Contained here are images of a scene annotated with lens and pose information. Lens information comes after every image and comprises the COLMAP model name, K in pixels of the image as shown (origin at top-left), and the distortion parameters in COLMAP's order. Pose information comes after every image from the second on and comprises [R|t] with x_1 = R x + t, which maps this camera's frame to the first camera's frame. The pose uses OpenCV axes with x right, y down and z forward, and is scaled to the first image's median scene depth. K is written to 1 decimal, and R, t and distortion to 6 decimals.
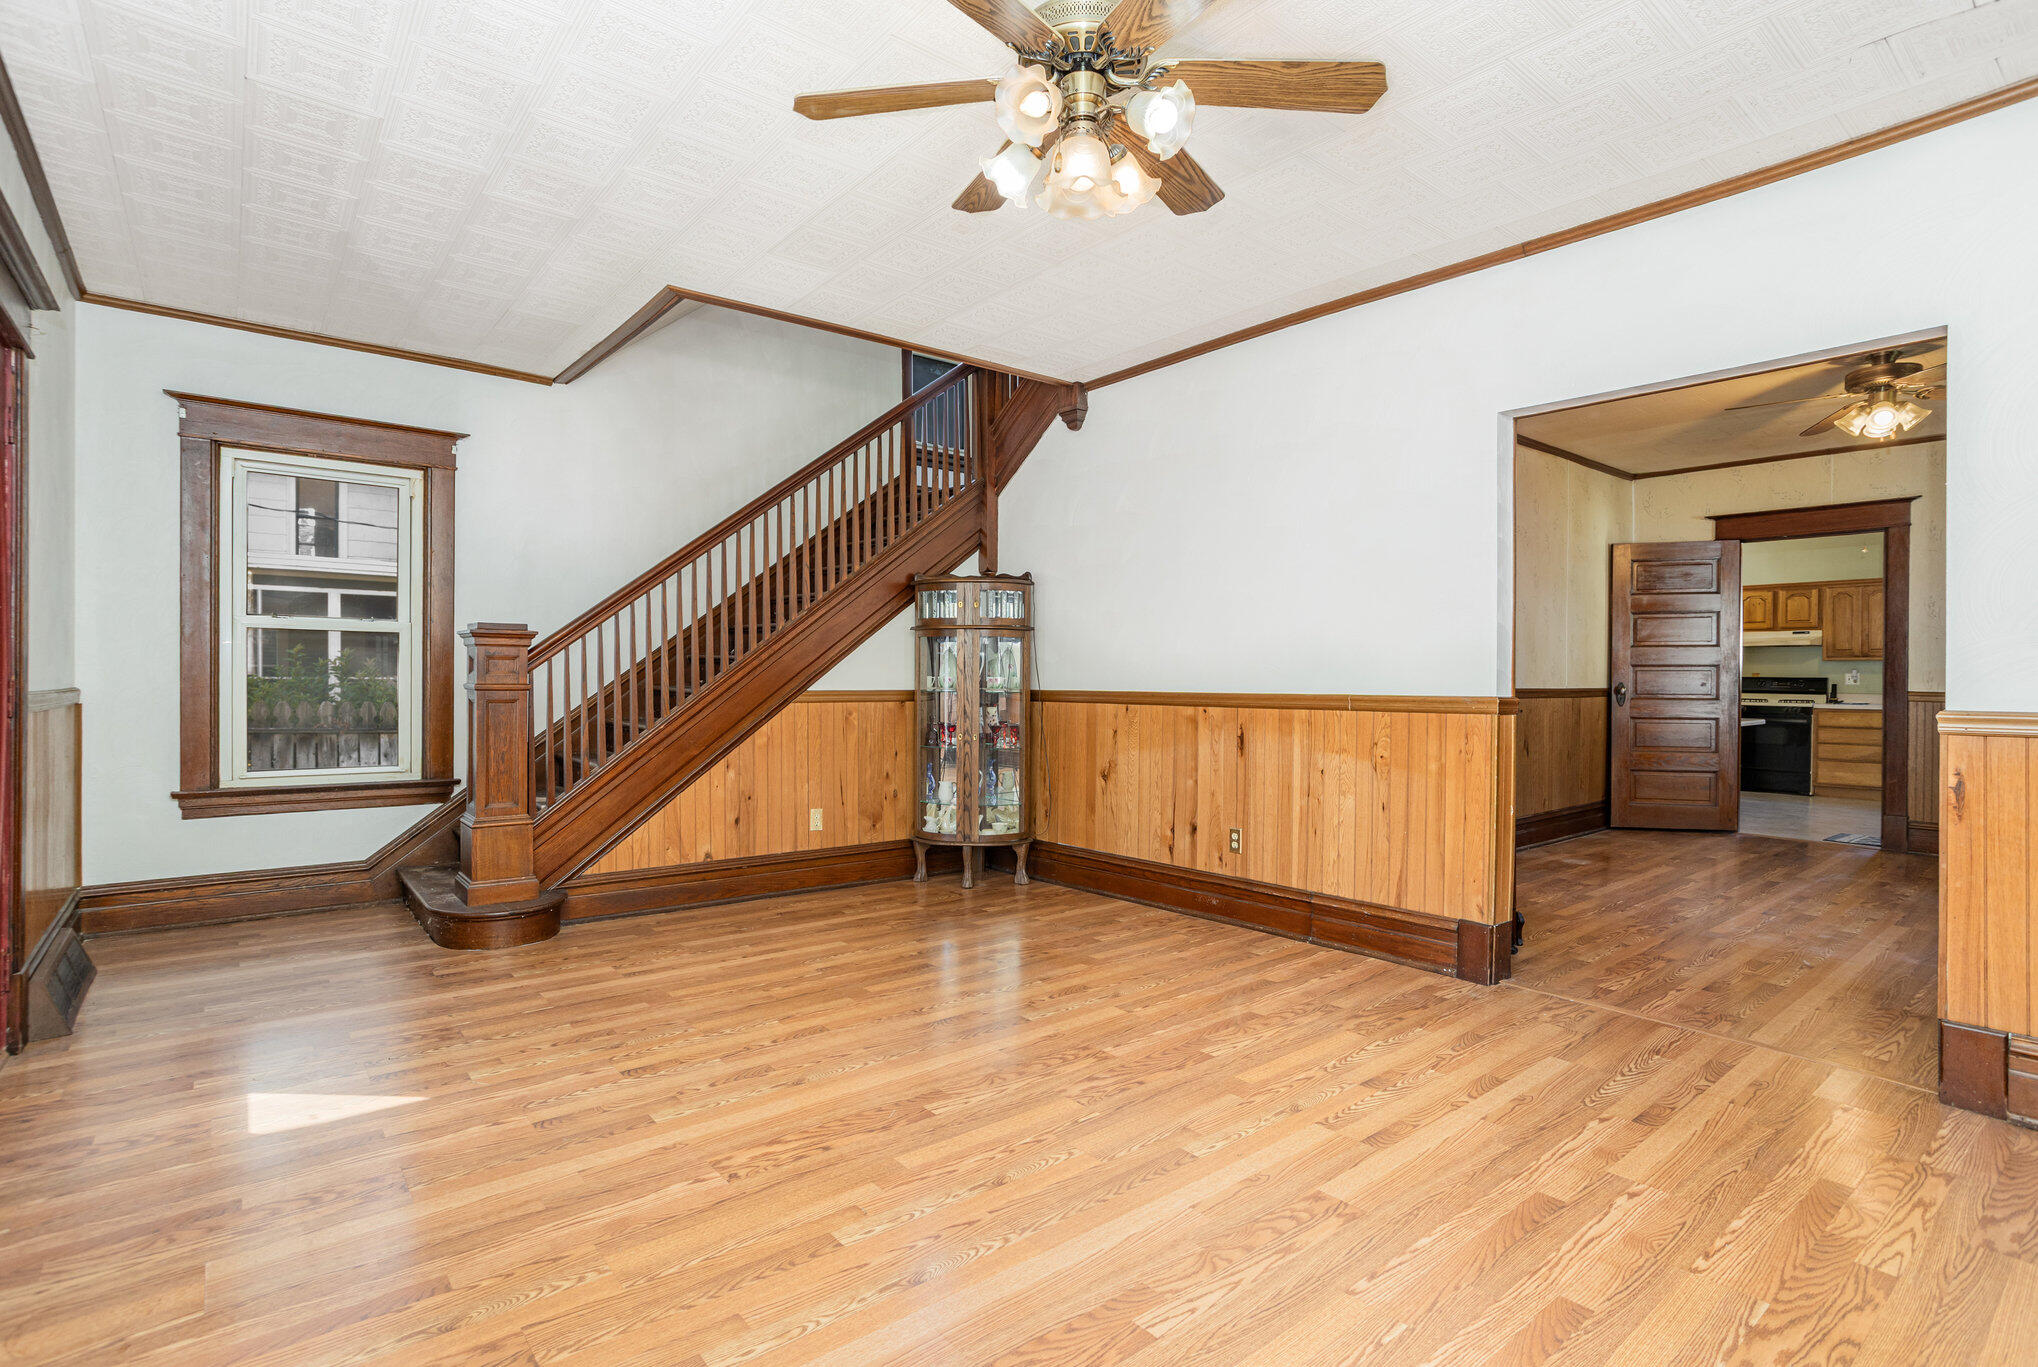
lens RADIAL K [[993.8, 0, 1018.2], [0, 993.8, 681.6], [0, 0, 1]] dist [-0.033872, 0.004296]
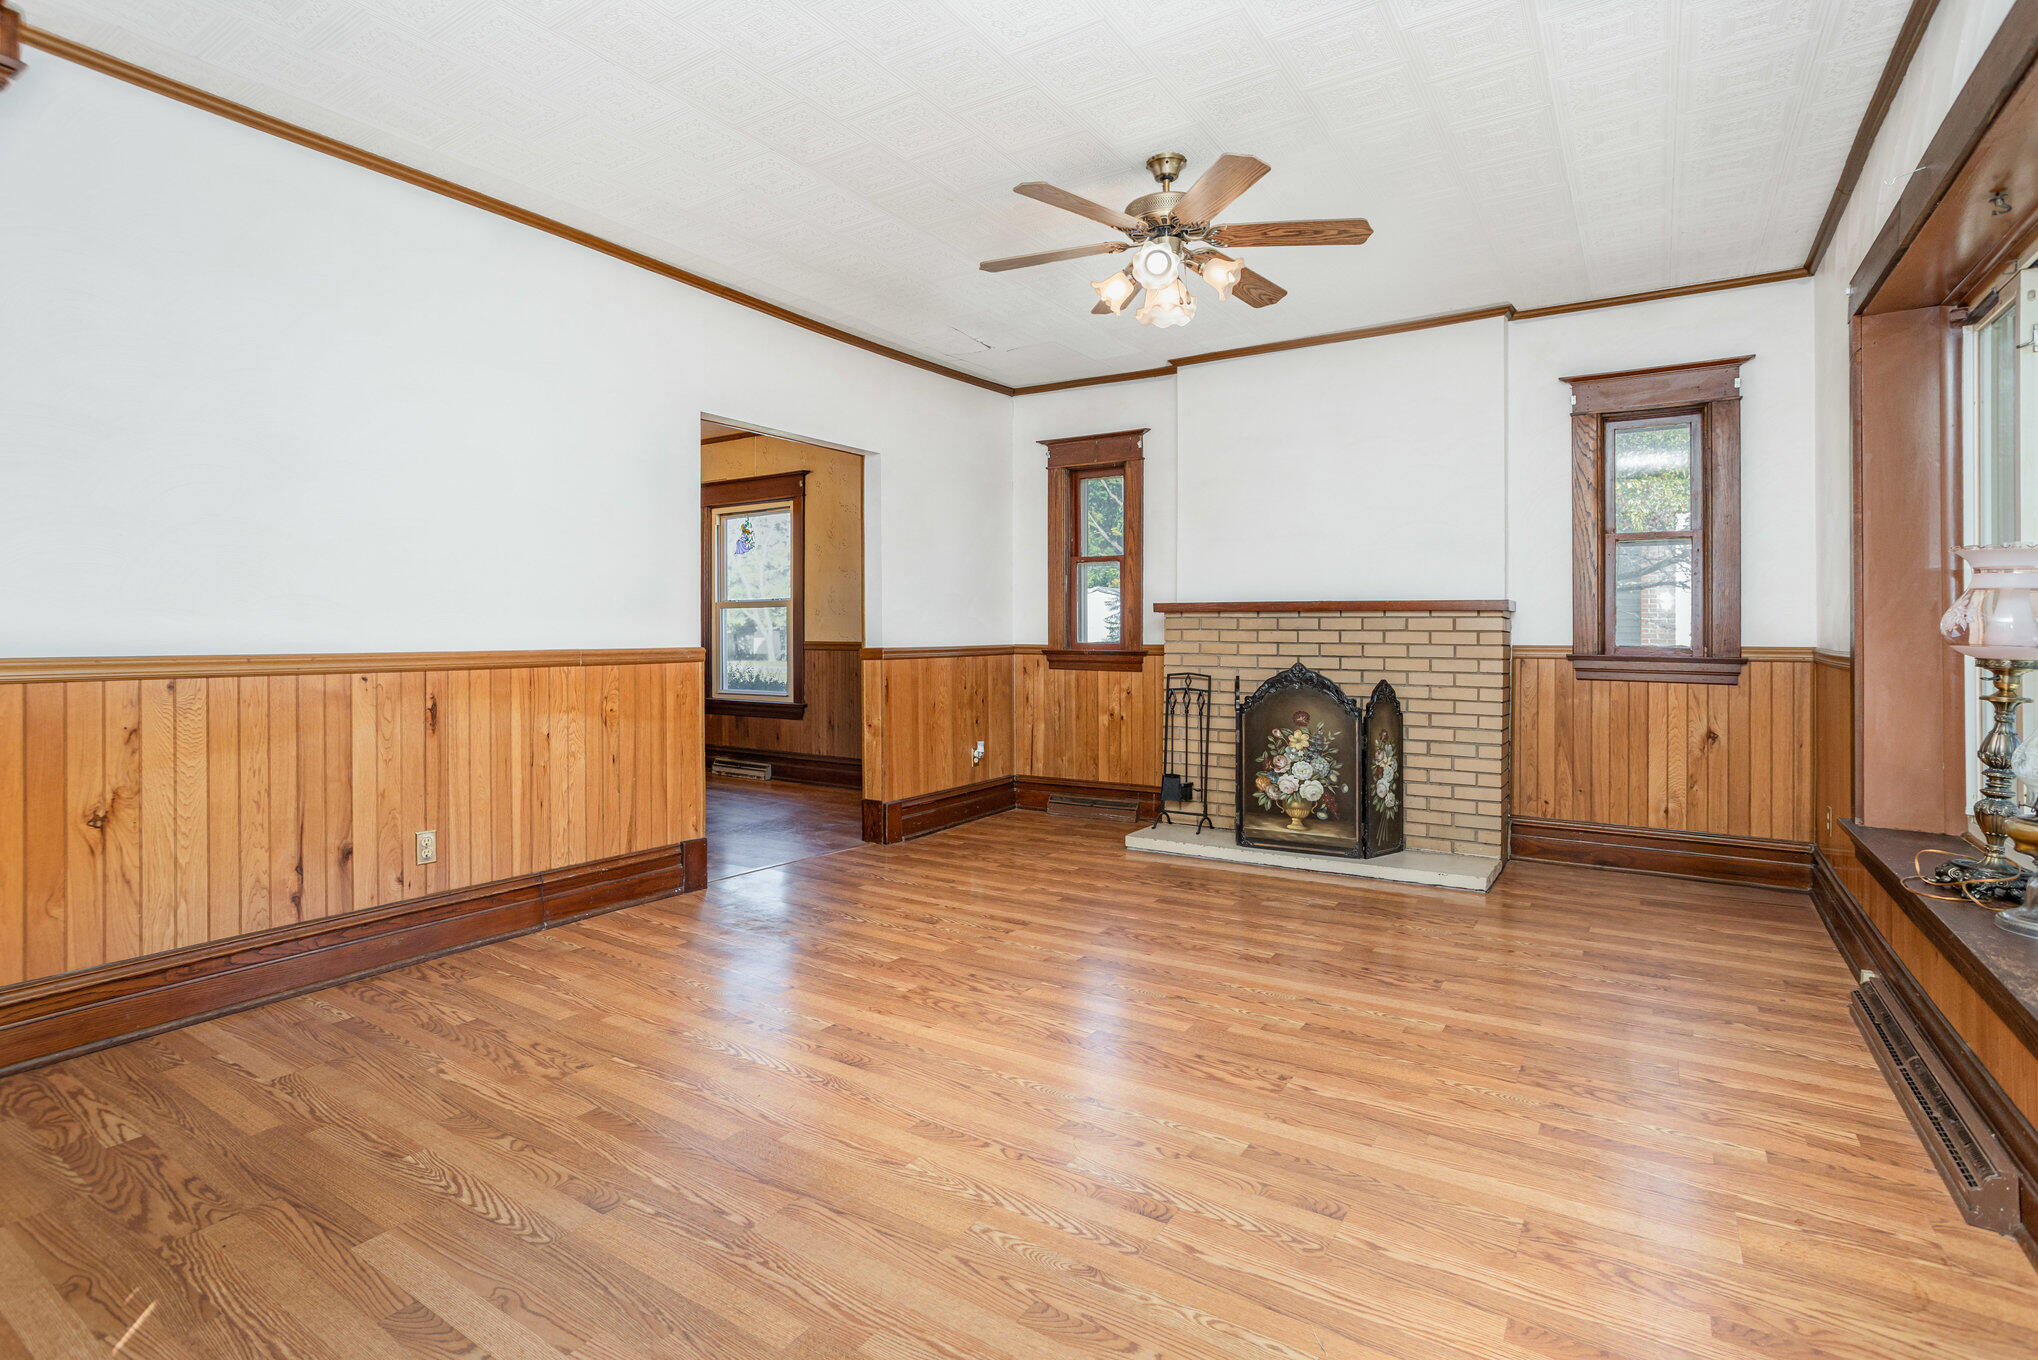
lens RADIAL K [[993.8, 0, 999.8], [0, 993.8, 637.5], [0, 0, 1]] dist [-0.033872, 0.004296]
pose [[-0.295674, -0.008381, 0.955252, -0.720755], [-0.001129, 0.999964, 0.008423, -0.007144], [-0.955288, 0.001412, -0.295672, 0.932582]]
